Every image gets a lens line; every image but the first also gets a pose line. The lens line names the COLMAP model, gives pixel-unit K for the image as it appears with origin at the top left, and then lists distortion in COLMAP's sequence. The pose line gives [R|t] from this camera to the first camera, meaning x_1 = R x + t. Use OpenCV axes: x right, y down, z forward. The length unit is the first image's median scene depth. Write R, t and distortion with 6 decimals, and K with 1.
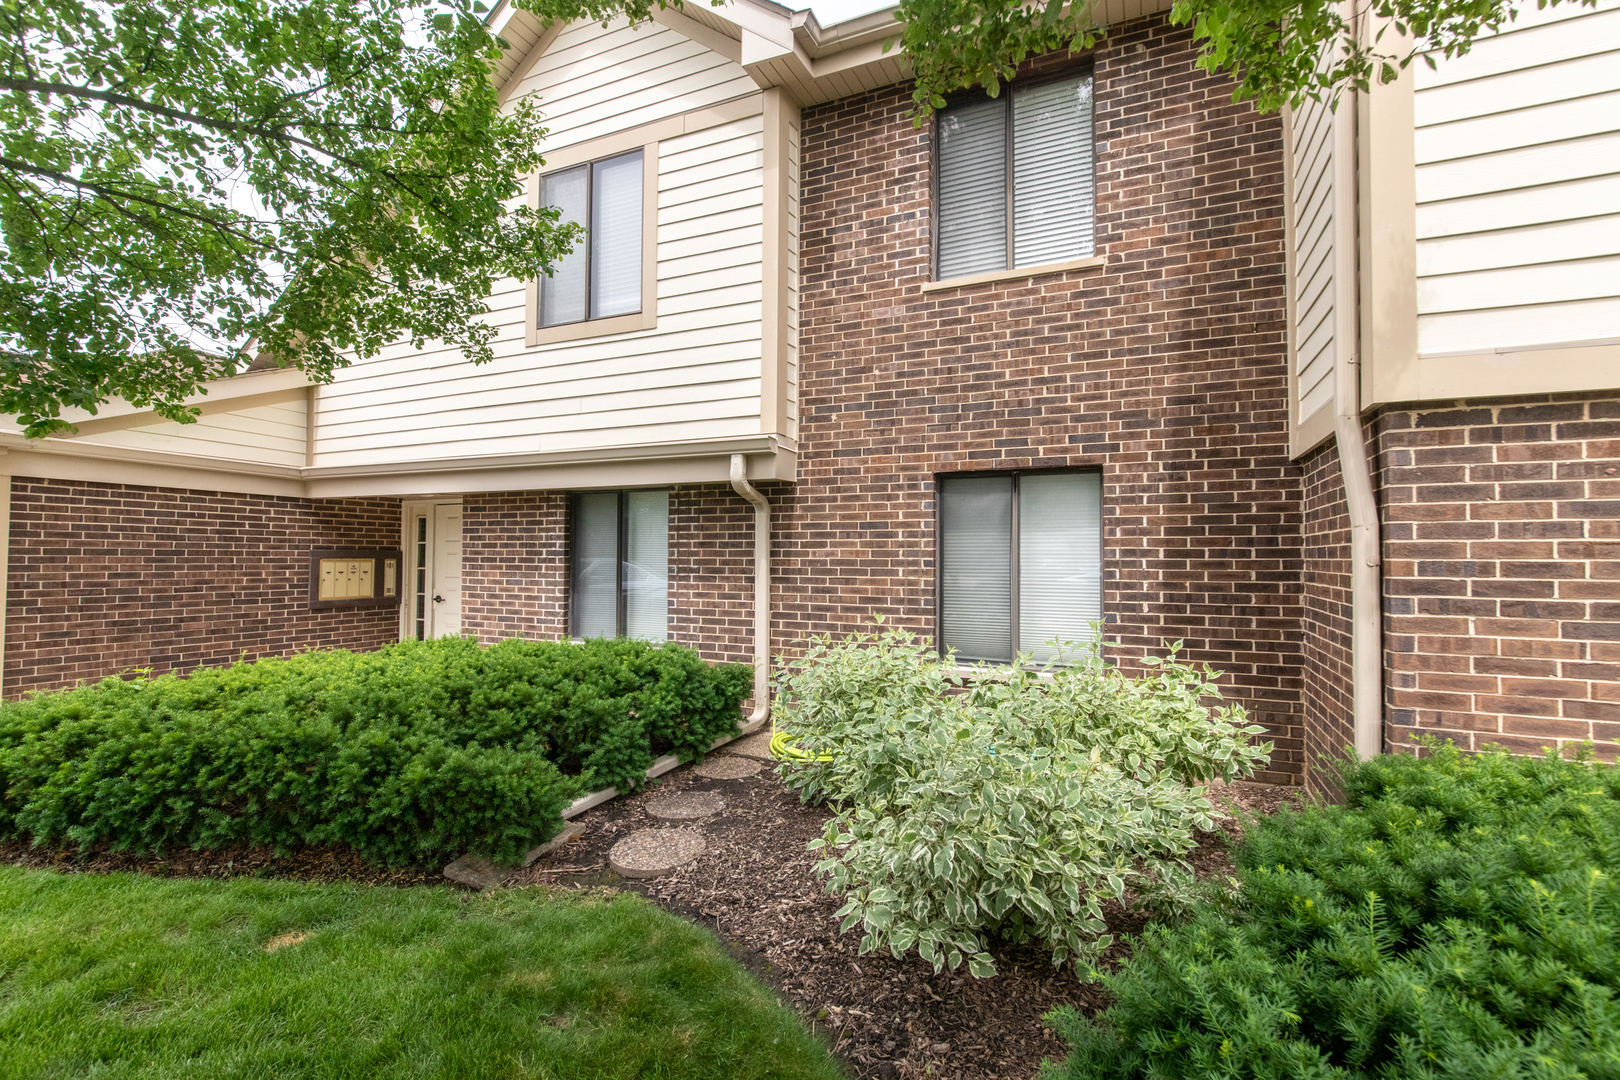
lens RADIAL K [[697.9, 0, 810.0], [0, 697.9, 540.0], [0, 0, 1]] dist [0.001831, 0.000091]
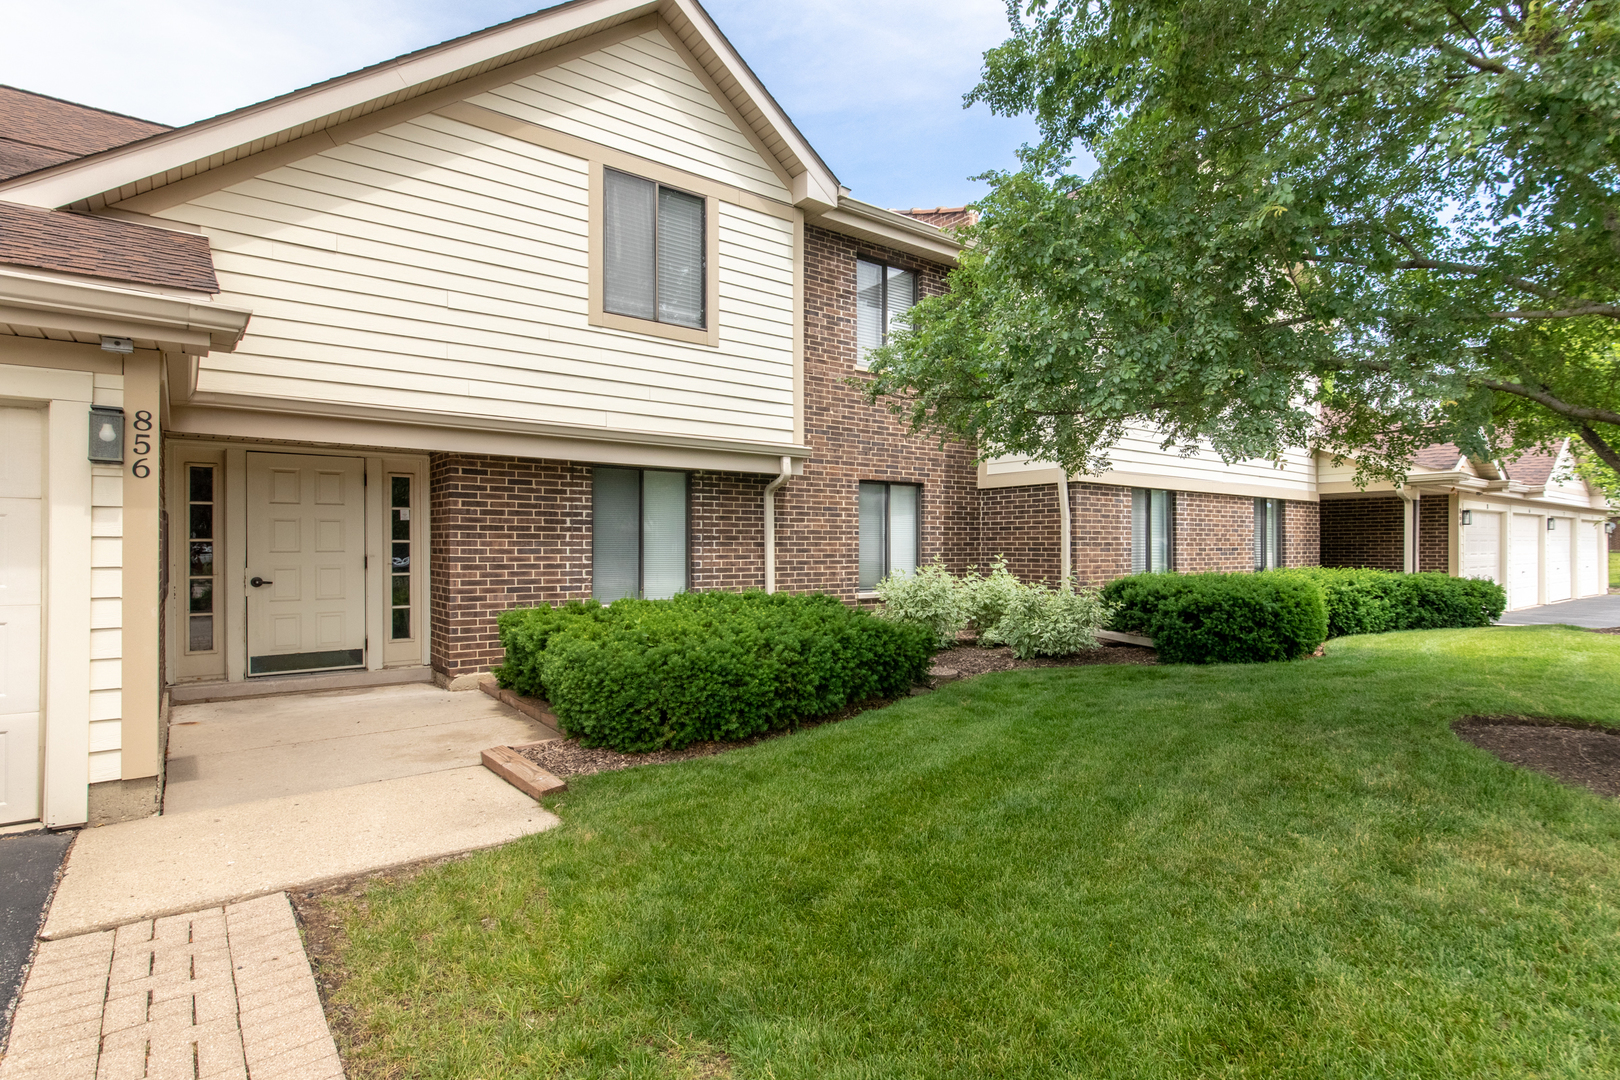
lens RADIAL K [[849.7, 0, 810.0], [0, 849.7, 540.0], [0, 0, 1]] dist [-0.001739, -0.000040]
pose [[0.478257, 0.001943, 0.878218, -1.560479], [-0.020273, 0.999755, 0.008829, 0.032232], [-0.877986, -0.022027, 0.478179, 0.108093]]
